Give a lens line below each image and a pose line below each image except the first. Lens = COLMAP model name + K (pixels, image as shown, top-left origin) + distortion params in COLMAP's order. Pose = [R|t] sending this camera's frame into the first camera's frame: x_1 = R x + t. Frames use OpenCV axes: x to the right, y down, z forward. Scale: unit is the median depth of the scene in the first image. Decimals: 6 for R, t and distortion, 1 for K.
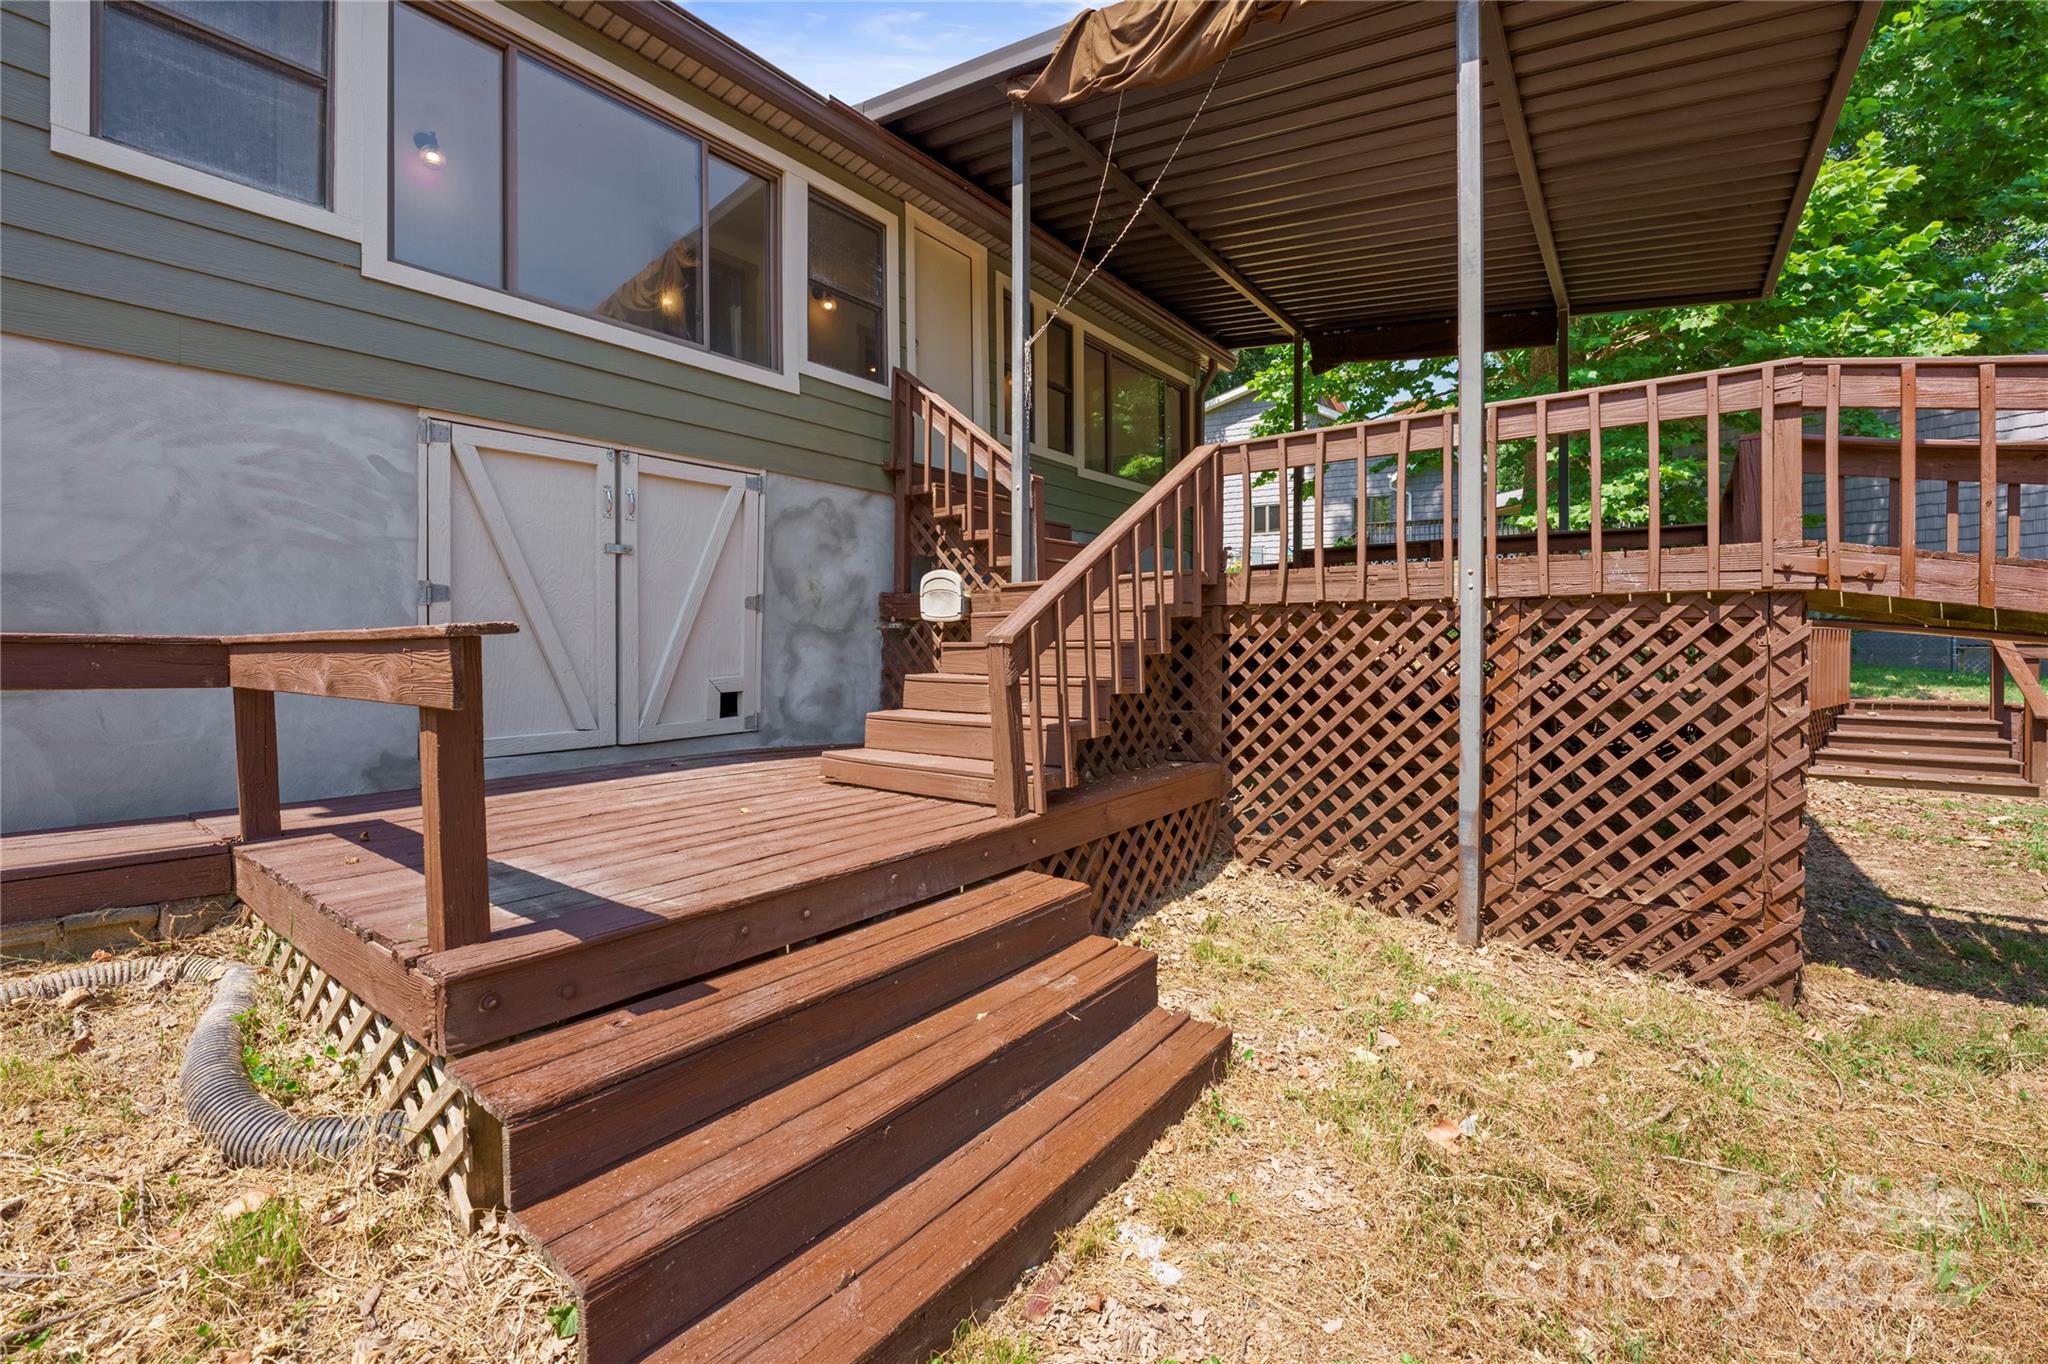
lens RADIAL K [[863.5, 0, 998.1], [0, 863.5, 673.7], [0, 0, 1]] dist [-0.021769, 0.001746]
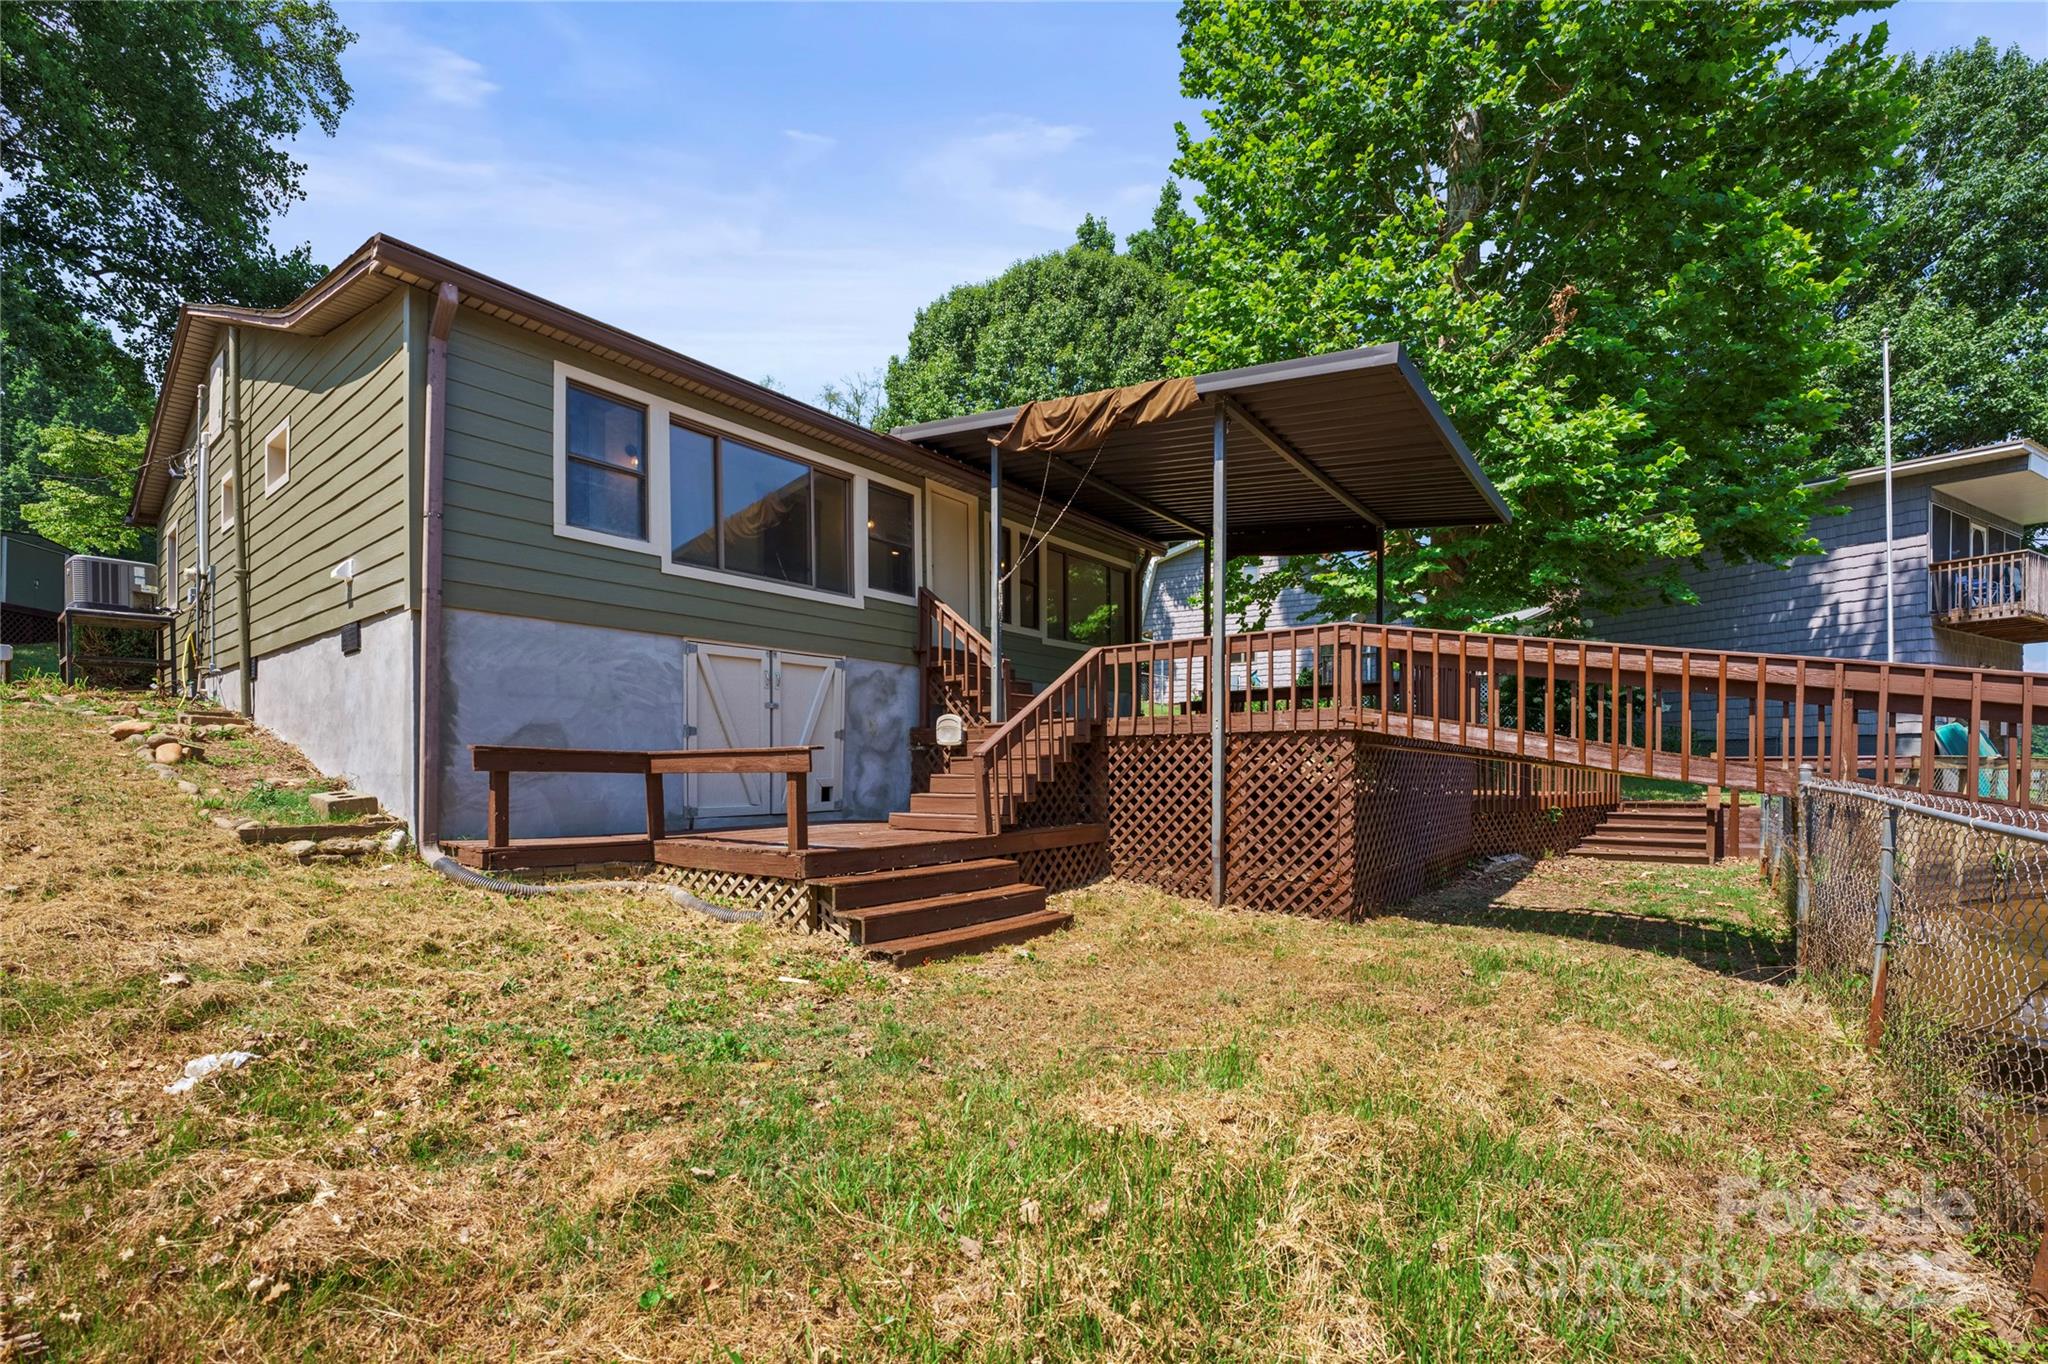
lens RADIAL K [[863.5, 0, 940.4], [0, 863.5, 811.4], [0, 0, 1]] dist [-0.021769, 0.001746]
pose [[0.997824, 0.001984, -0.065899, 0.037219], [-0.000857, 0.999853, 0.017129, 0.053400], [0.065923, -0.017035, 0.997679, -0.907849]]
